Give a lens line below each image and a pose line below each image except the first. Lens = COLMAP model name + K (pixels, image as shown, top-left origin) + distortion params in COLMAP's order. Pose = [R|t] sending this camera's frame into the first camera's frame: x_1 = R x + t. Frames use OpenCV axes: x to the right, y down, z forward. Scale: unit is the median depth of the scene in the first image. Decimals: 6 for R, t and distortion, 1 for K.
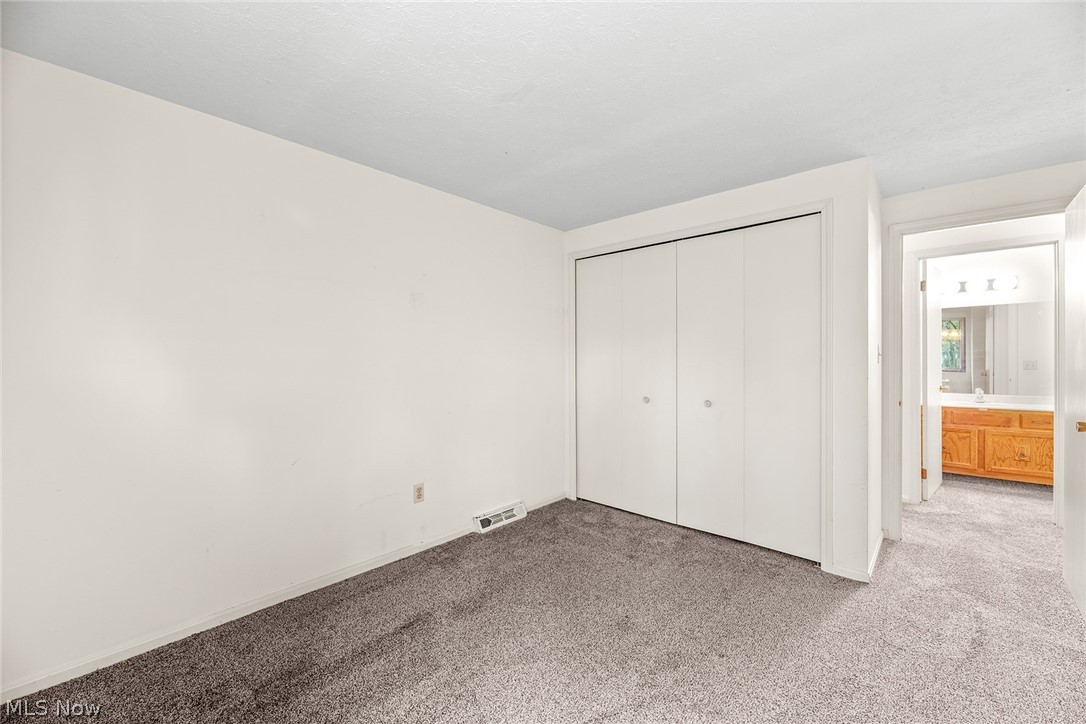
lens RADIAL K [[441.7, 0, 544.1], [0, 441.7, 361.6], [0, 0, 1]] dist [-0.001197, -0.004374]
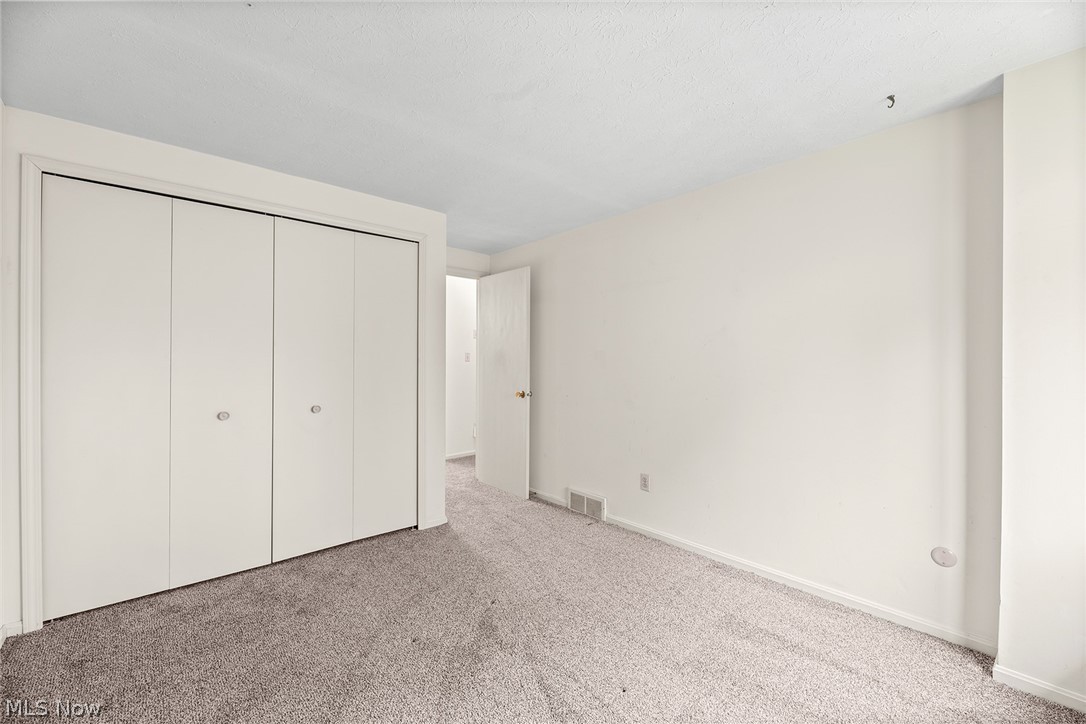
lens RADIAL K [[441.7, 0, 546.5], [0, 441.7, 361.1], [0, 0, 1]] dist [-0.001197, -0.004374]
pose [[0.094354, -0.000287, 0.995539, -0.570101], [0.004146, 0.999991, -0.000105, -0.002815], [-0.995530, 0.004137, 0.094354, 0.516360]]
